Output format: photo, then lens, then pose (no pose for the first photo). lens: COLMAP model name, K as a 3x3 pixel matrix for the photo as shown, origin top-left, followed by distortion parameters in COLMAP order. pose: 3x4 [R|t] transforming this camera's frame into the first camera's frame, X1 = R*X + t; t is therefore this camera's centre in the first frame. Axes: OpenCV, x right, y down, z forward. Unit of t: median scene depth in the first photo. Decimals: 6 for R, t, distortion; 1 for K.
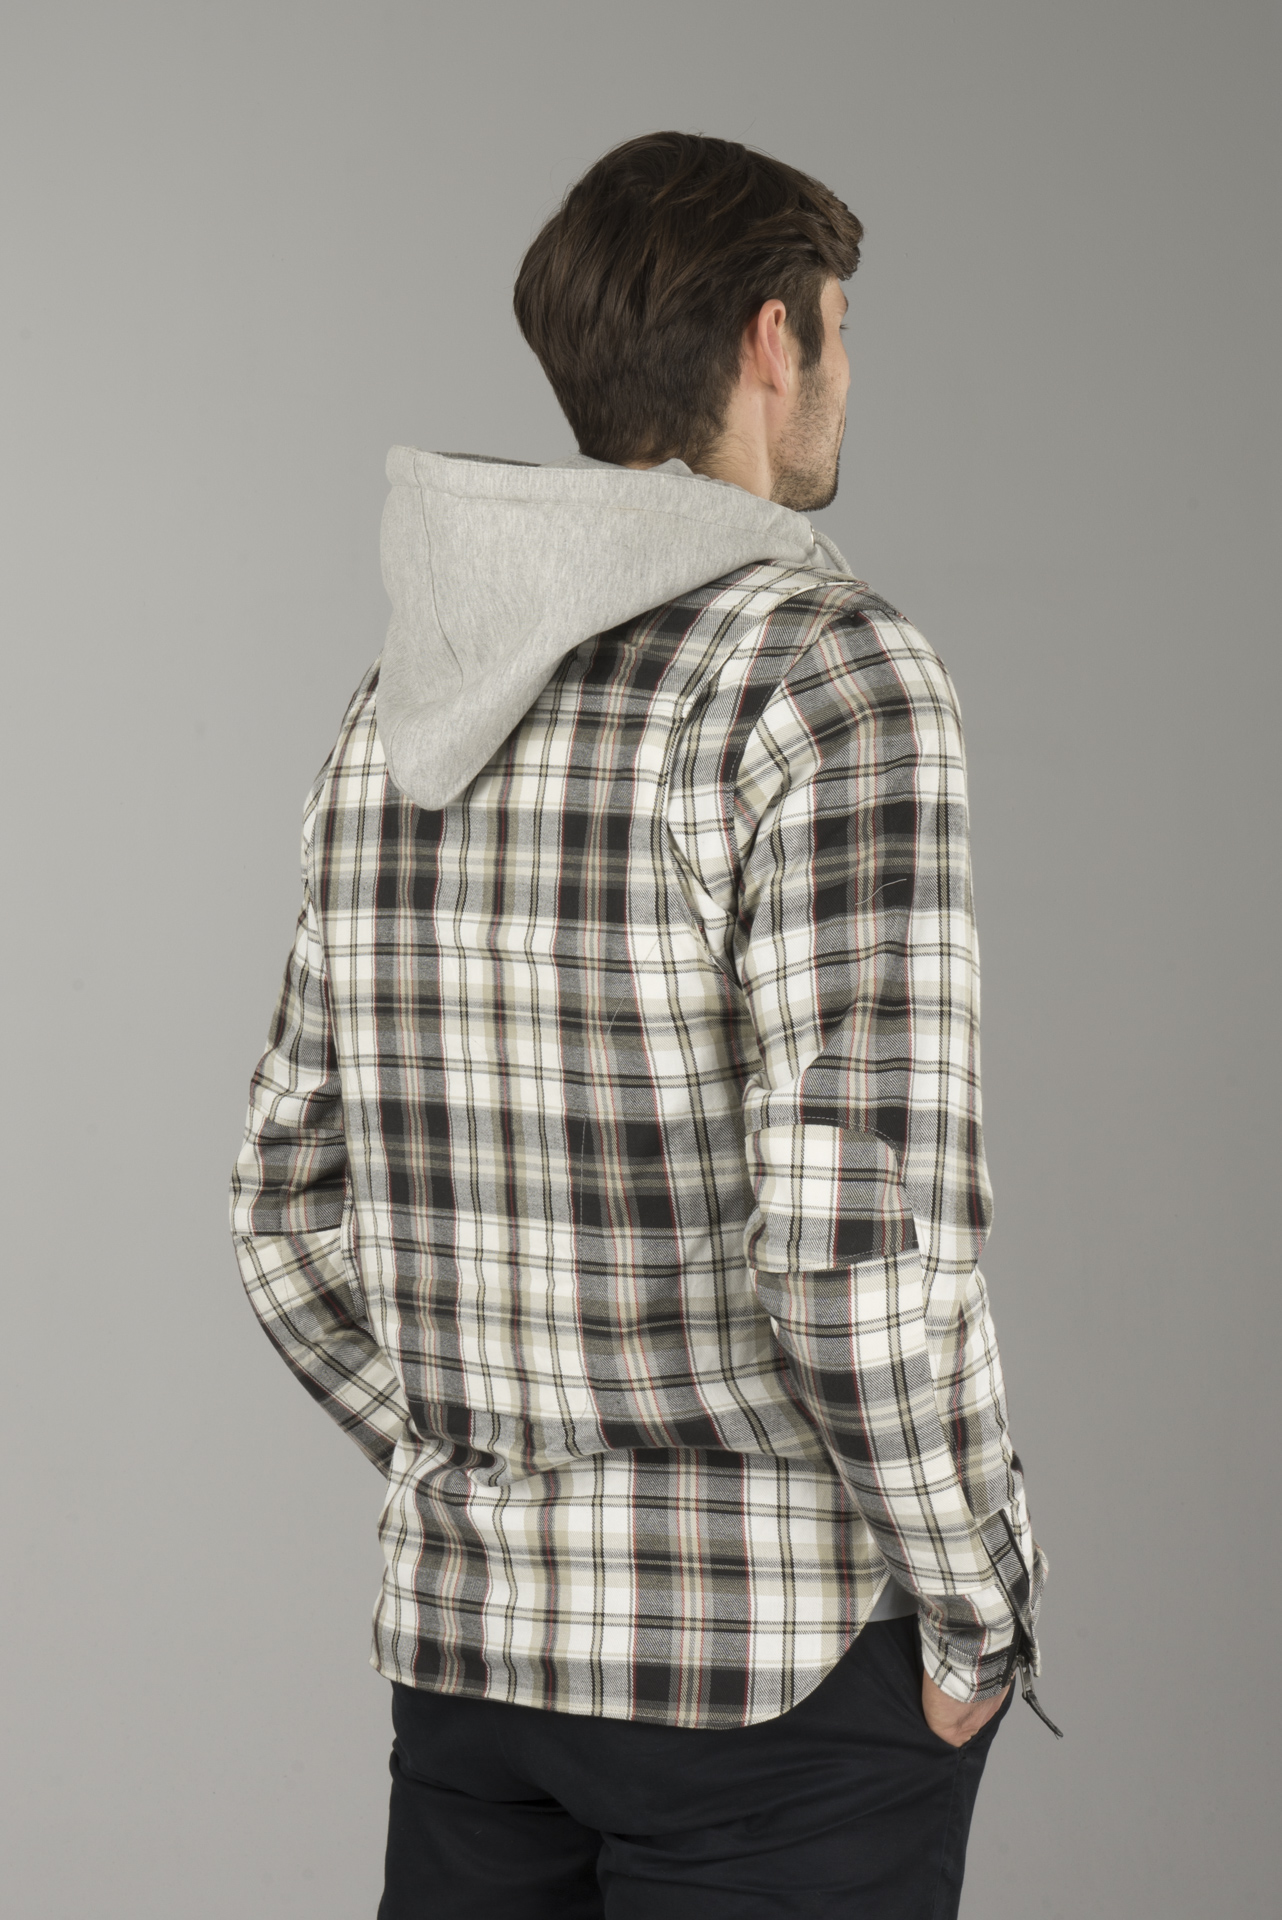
lens RADIAL K [[5291.7, 0, 640.3], [0, 5291.7, 952.8], [0, 0, 1]] dist [-0.397393, 0.000000]
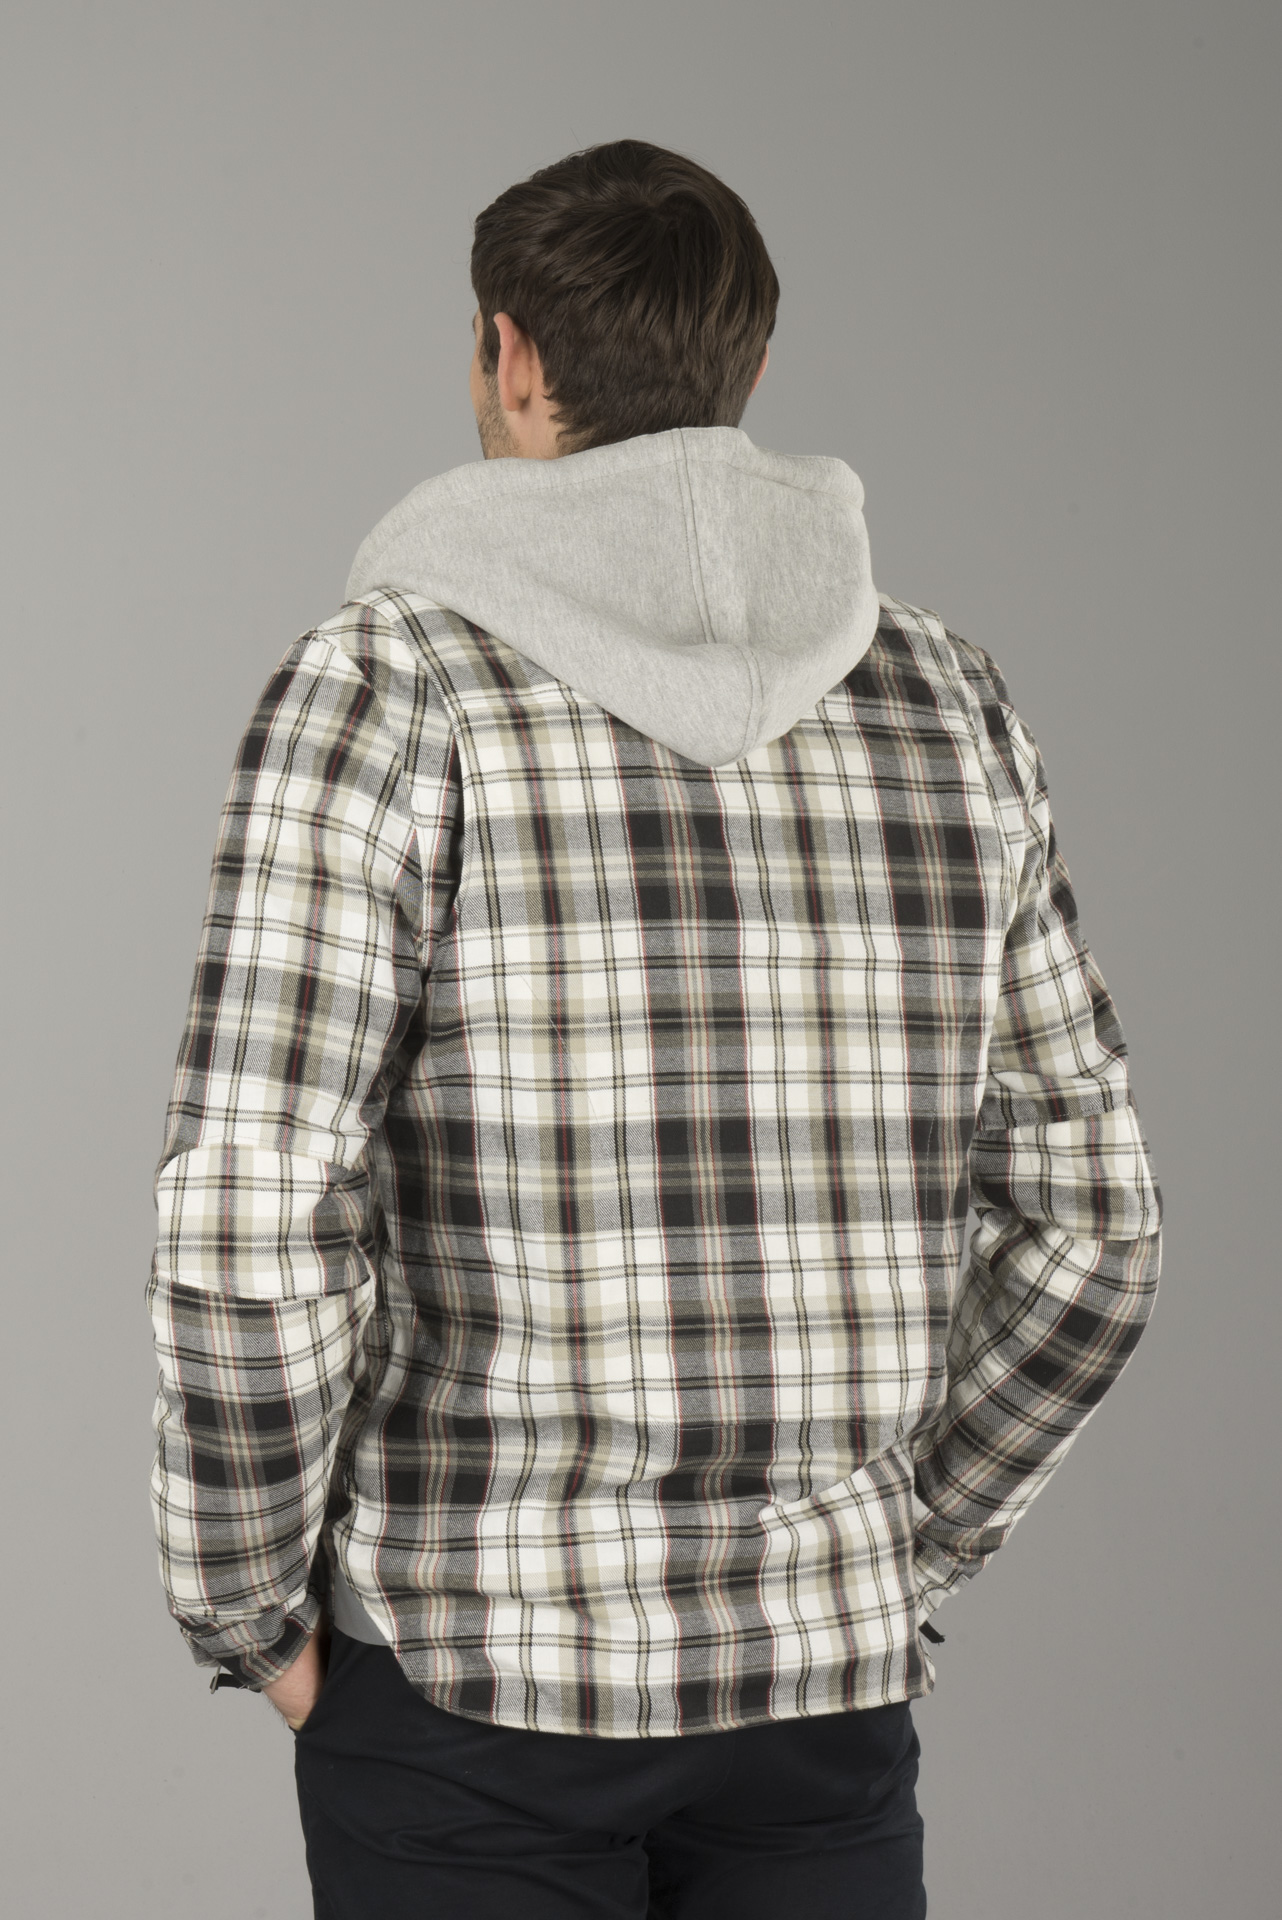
lens RADIAL K [[5291.7, 0, 637.6], [0, 5291.7, 965.8], [0, 0, 1]] dist [-0.397393, 0.000000]
pose [[0.130390, -0.014207, 0.991361, -1.029559], [0.024954, 0.999628, 0.011043, -0.011118], [-0.991149, 0.023298, 0.130696, 0.909296]]
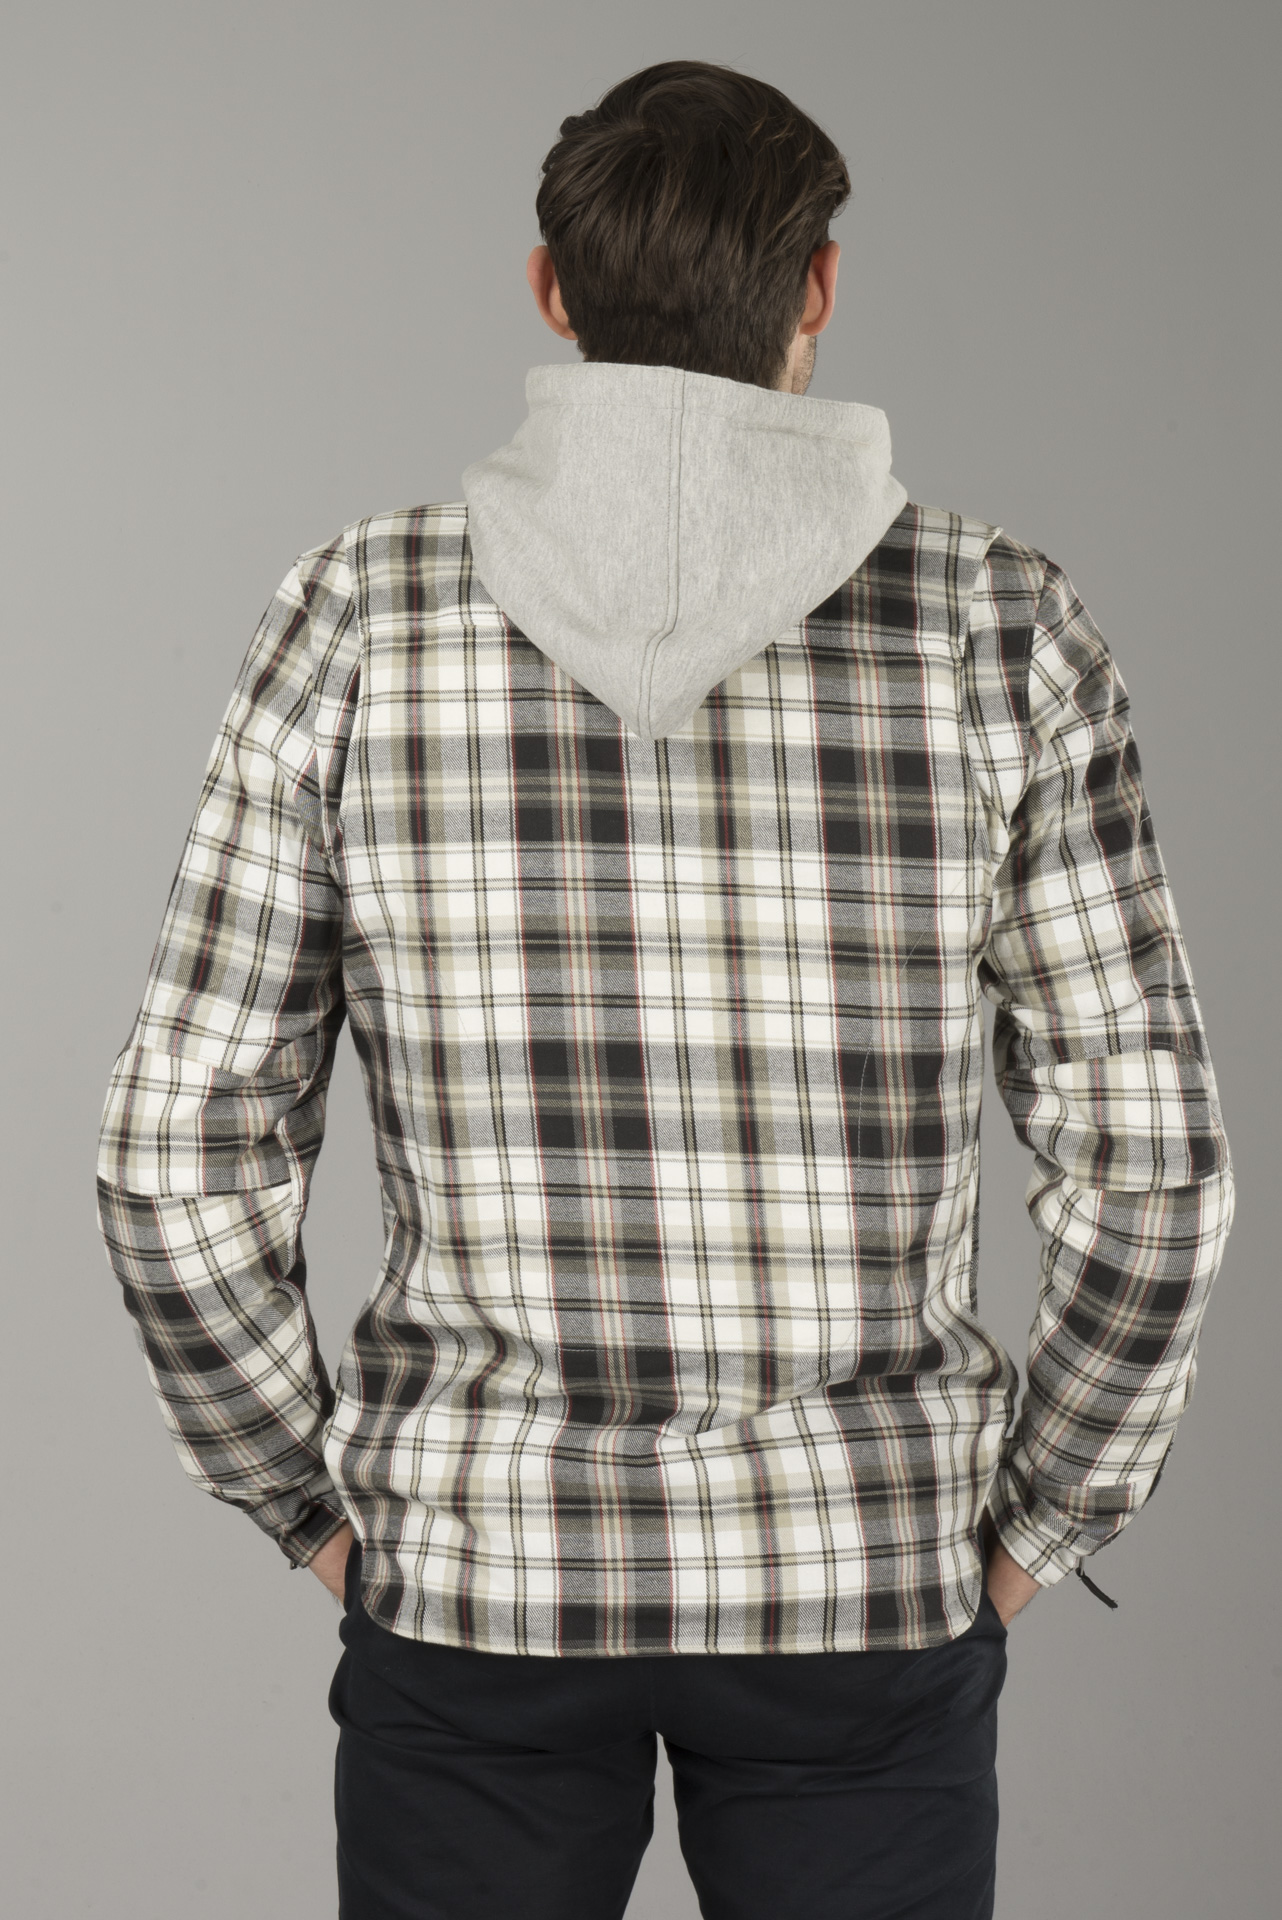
lens RADIAL K [[5291.7, 0, 645.1], [0, 5291.7, 978.4], [0, 0, 1]] dist [-0.397393, 0.000000]
pose [[0.648228, -0.014166, 0.761314, -0.792481], [0.002345, 0.999859, 0.016608, 0.000589], [-0.761442, -0.008981, 0.648170, 0.375675]]
